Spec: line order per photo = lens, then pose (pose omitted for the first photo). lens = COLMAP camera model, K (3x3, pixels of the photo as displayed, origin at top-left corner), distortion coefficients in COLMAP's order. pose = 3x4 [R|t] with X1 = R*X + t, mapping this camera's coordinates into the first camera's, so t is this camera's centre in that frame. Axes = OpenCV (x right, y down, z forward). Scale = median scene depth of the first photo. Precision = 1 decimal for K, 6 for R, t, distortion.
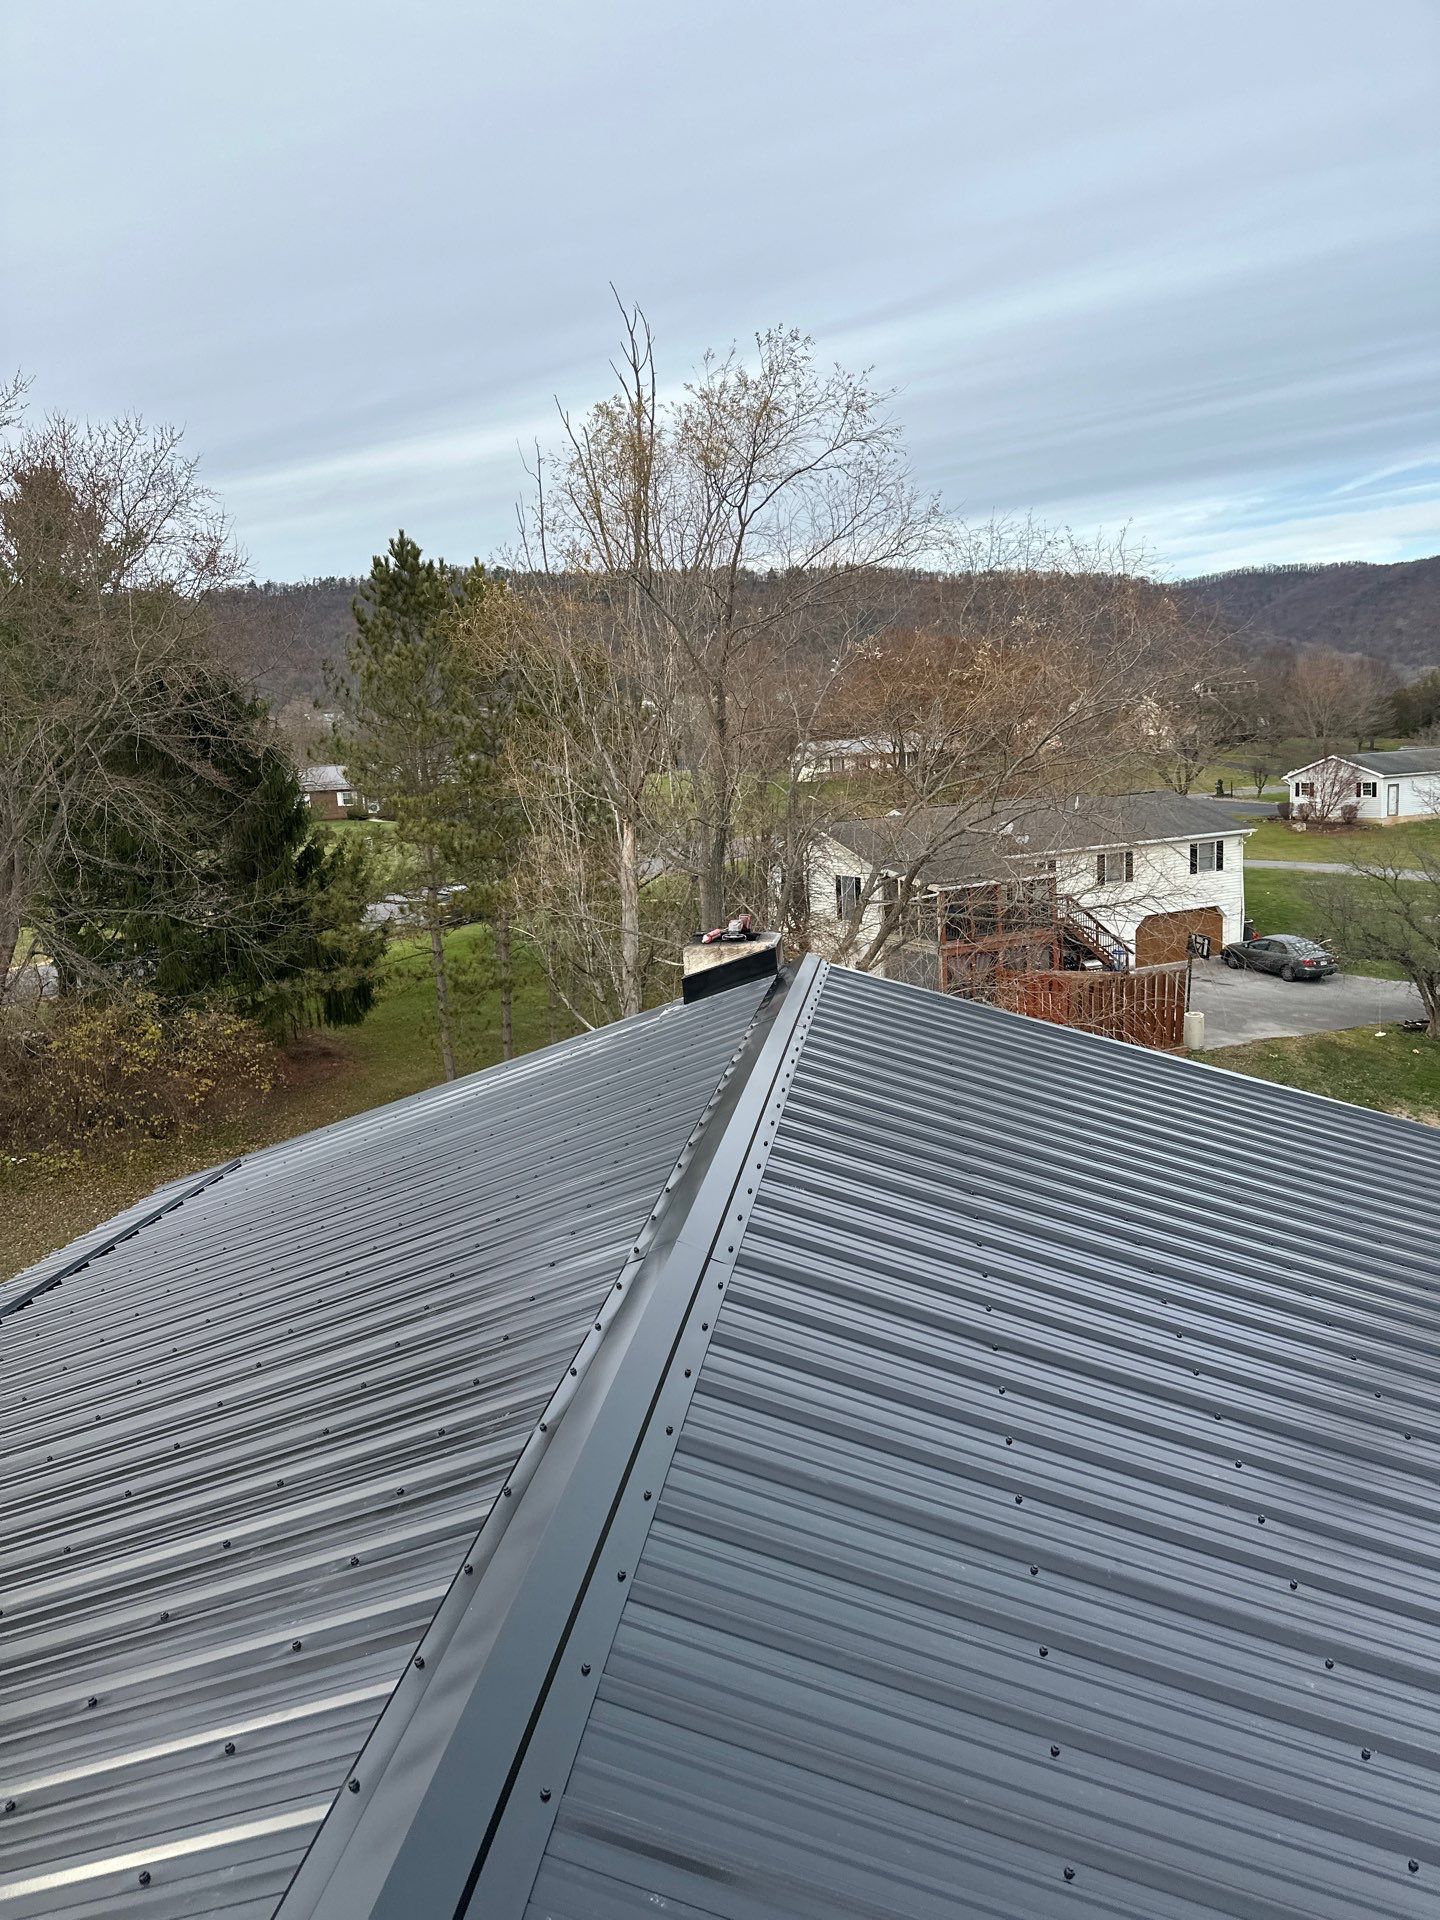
lens RADIAL K [[1291.8, 0, 639.6], [0, 1291.8, 1031.5], [0, 0, 1]] dist [0.079718, -0.154721]
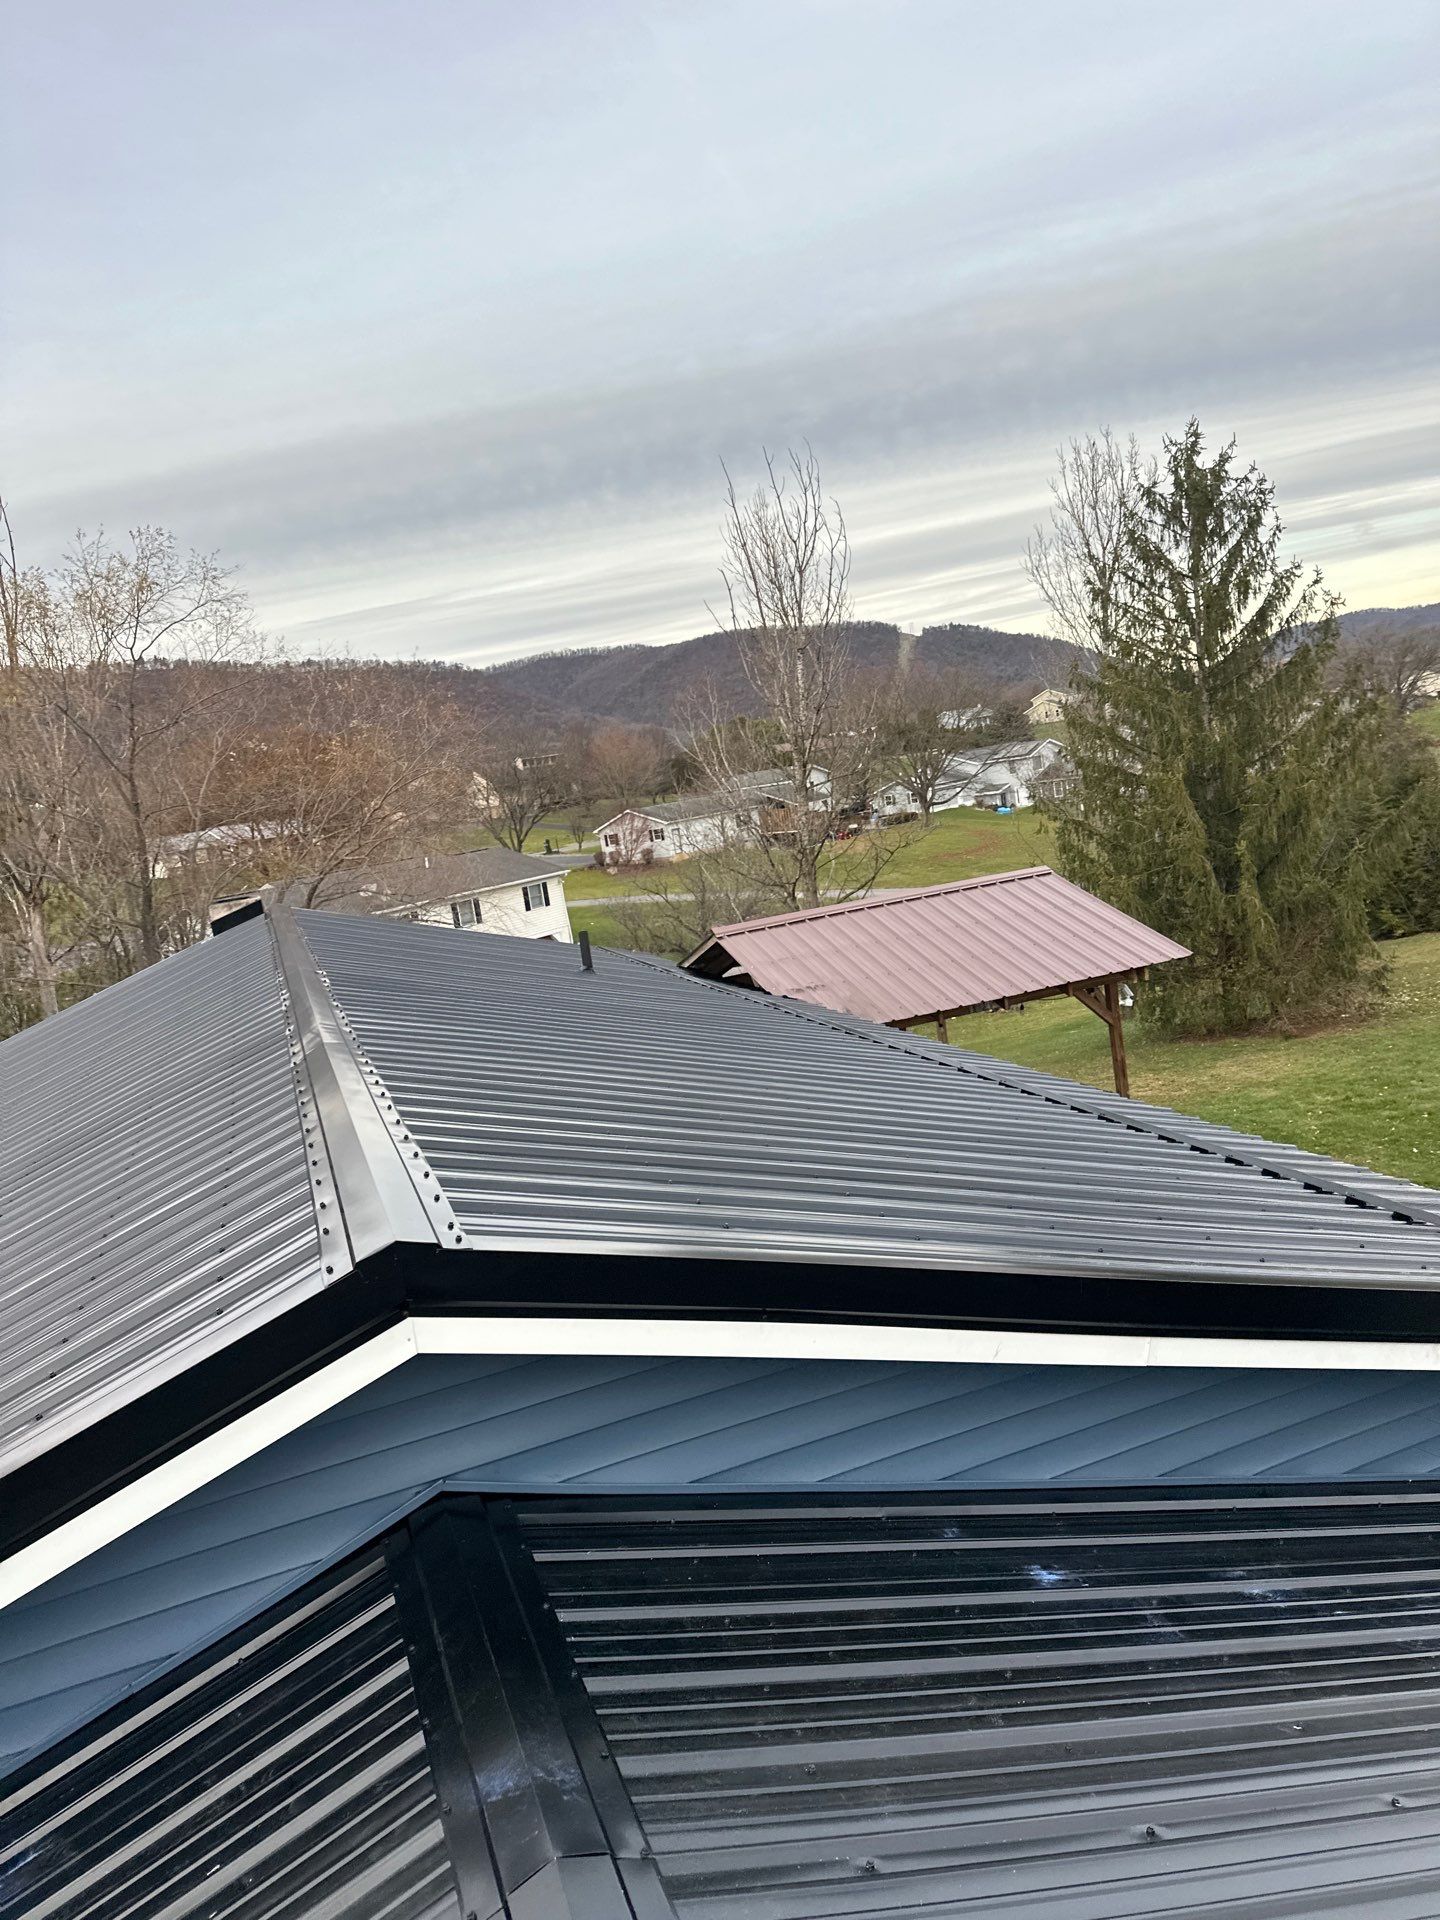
lens RADIAL K [[1342.8, 0, 688.3], [0, 1342.8, 979.5], [0, 0, 1]] dist [0.024696, -0.033860]
pose [[0.870187, -0.137559, 0.473130, -0.045398], [0.187300, 0.980505, -0.059410, 0.042597], [-0.455733, 0.140315, 0.878987, -0.154841]]
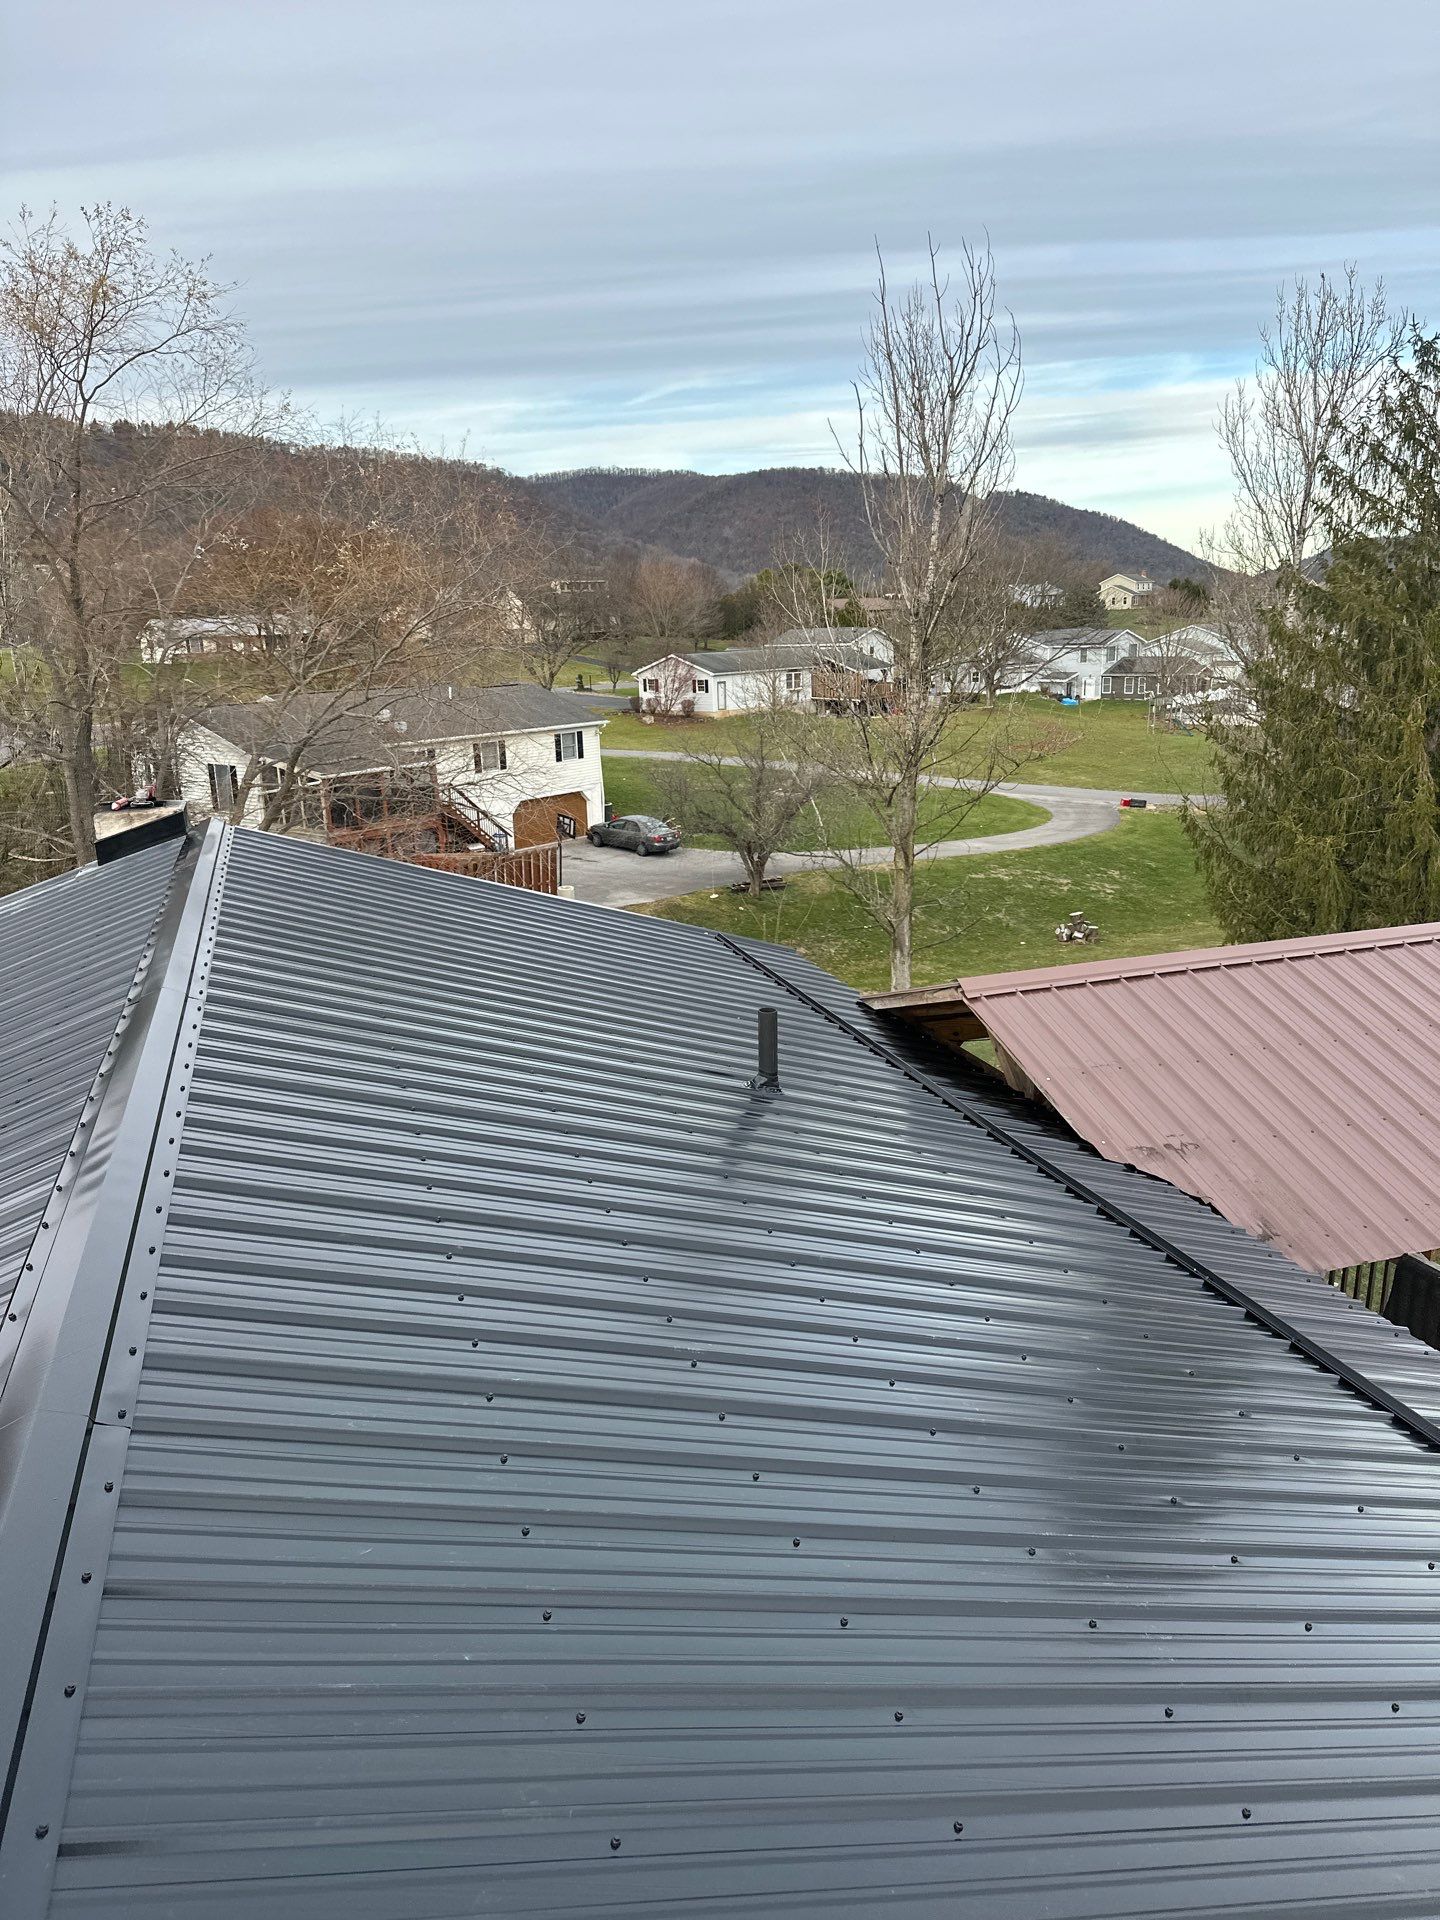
lens RADIAL K [[1351.6, 0, 720.0], [0, 1351.6, 960.0], [0, 0, 1]] dist [0.094663, -0.158163]
pose [[0.873277, -0.080146, 0.480587, -0.012931], [0.070320, 0.996783, 0.038451, 0.009448], [-0.482123, 0.000217, 0.876104, -0.051018]]
